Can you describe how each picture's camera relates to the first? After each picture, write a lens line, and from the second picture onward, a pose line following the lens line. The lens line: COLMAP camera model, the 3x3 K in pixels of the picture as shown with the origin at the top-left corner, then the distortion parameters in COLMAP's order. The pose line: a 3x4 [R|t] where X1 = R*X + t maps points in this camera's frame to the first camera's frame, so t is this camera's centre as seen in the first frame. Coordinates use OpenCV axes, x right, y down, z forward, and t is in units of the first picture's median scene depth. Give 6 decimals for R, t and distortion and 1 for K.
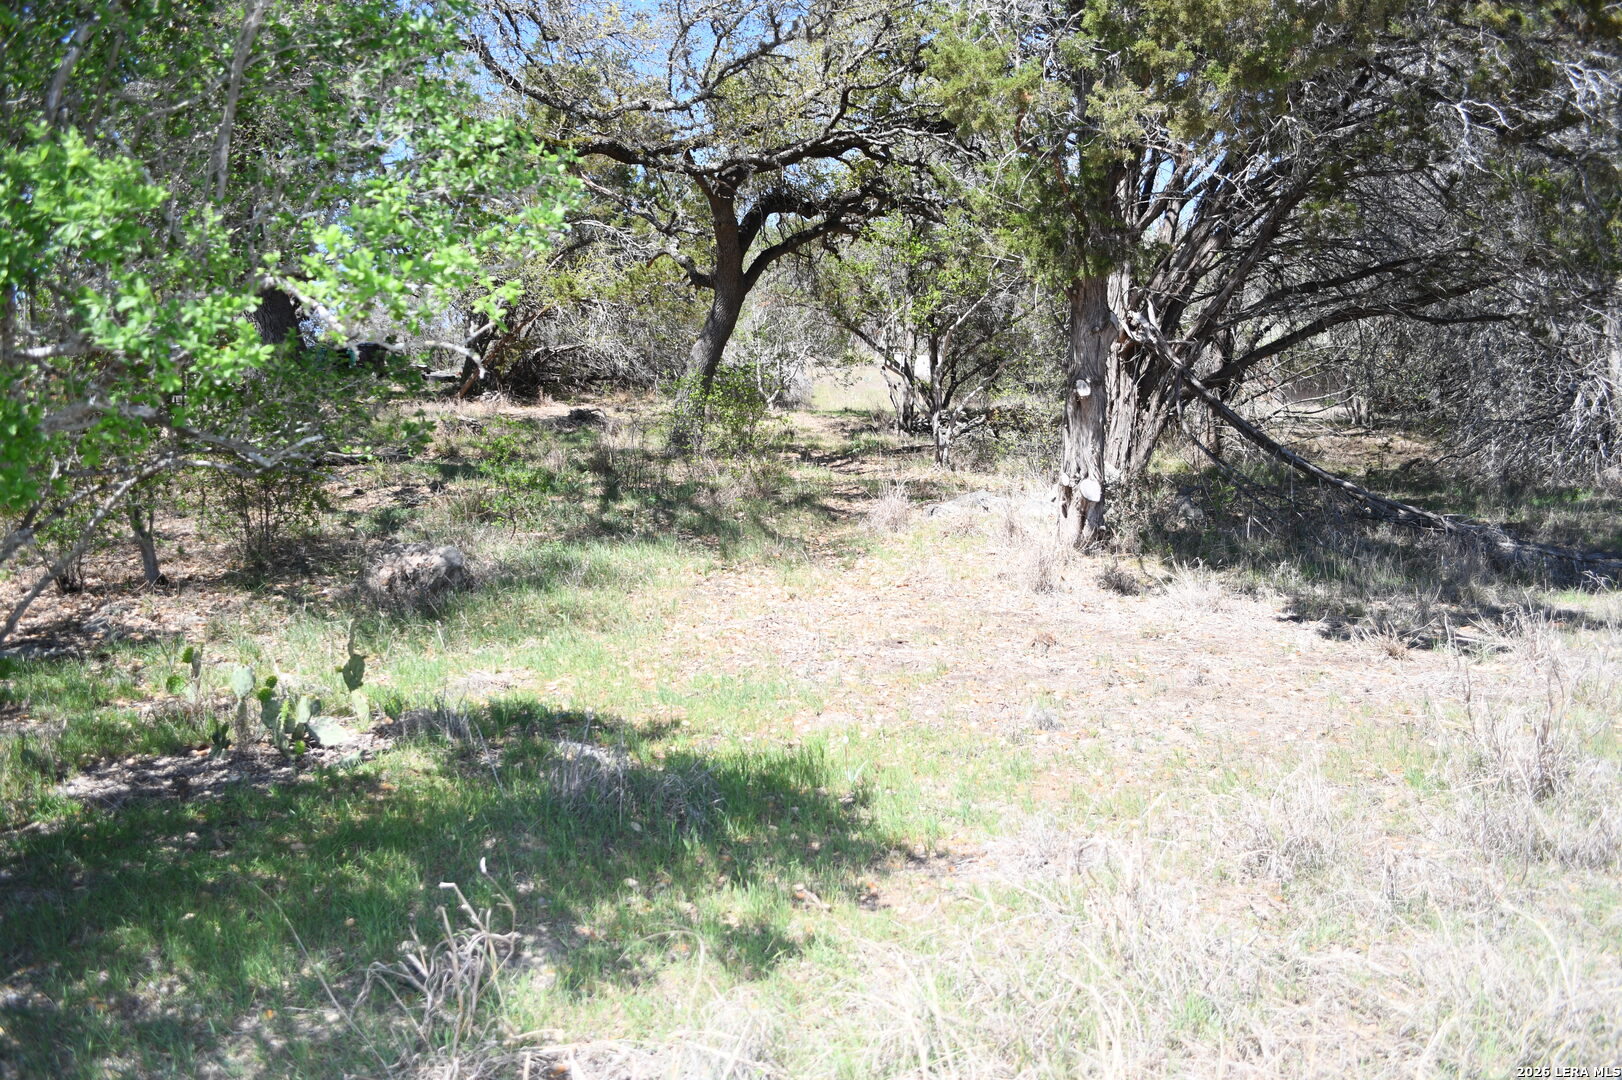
lens RADIAL K [[1285.8, 0, 811.0], [0, 1285.8, 540.0], [0, 0, 1]] dist [-0.090382, 0.020223]
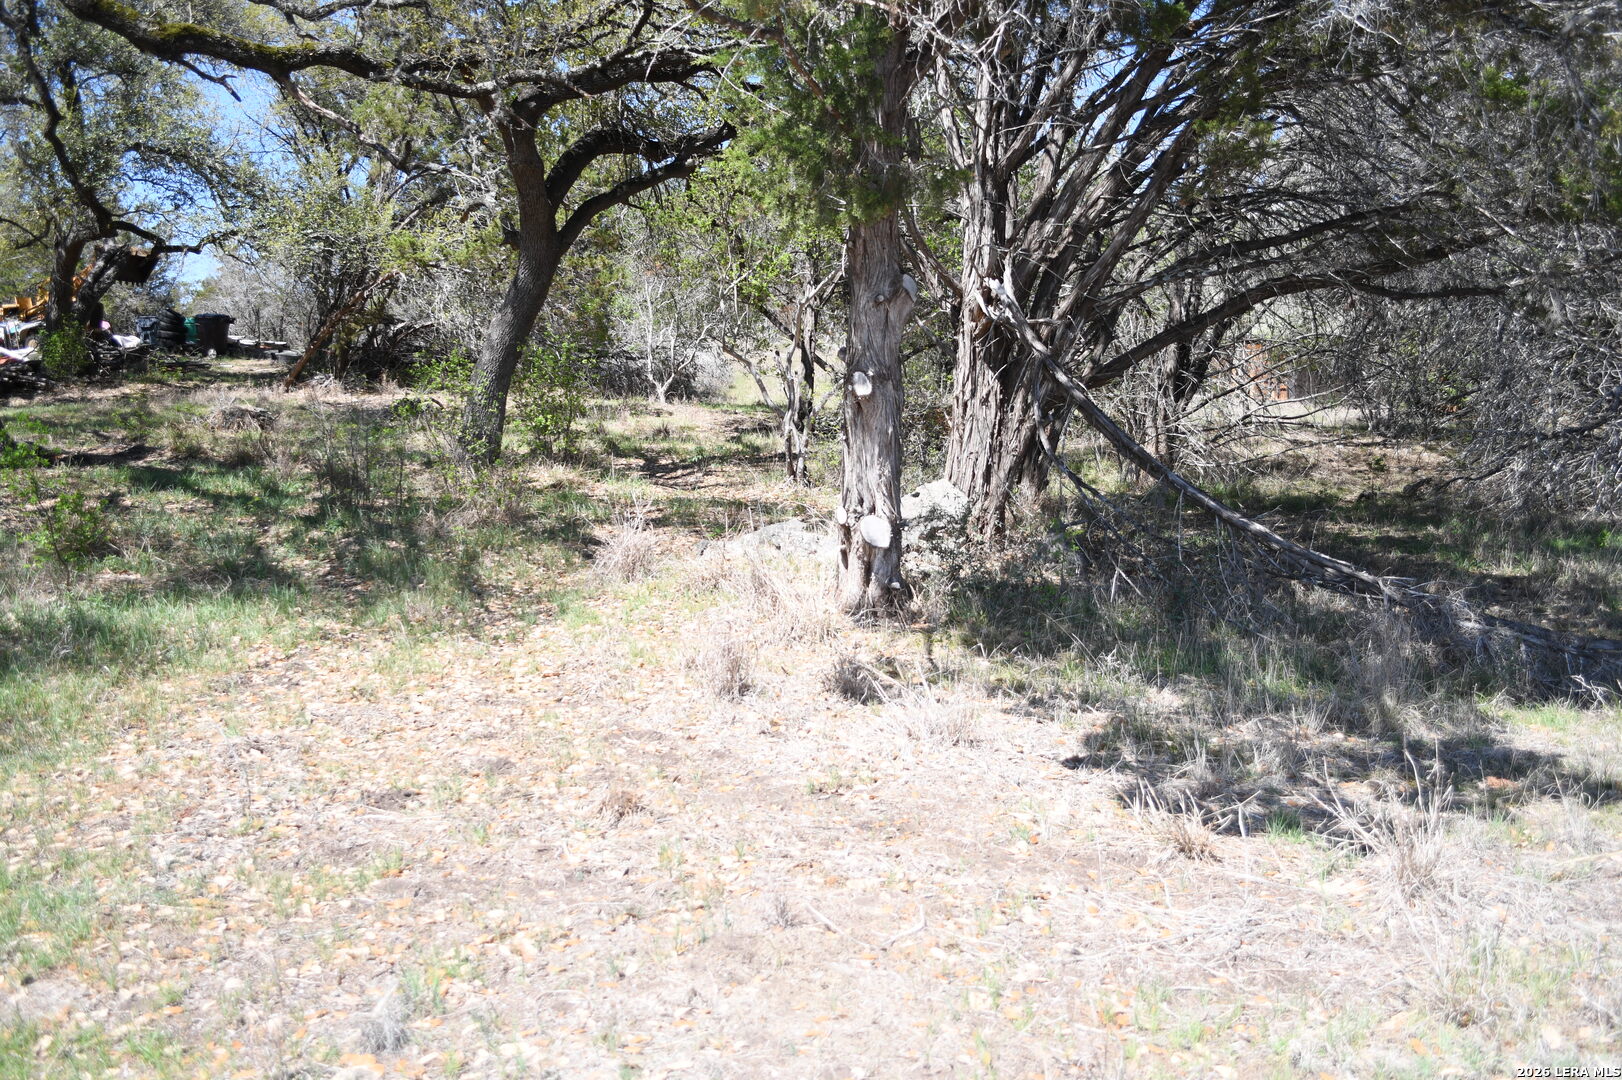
lens RADIAL K [[1453.9, 0, 811.0], [0, 1453.9, 540.0], [0, 0, 1]] dist [-0.080480, 0.001241]
pose [[0.999860, 0.015921, 0.005085, 0.146224], [-0.015894, 0.999860, -0.005286, -0.024005], [-0.005169, 0.005204, 0.999973, 0.174156]]
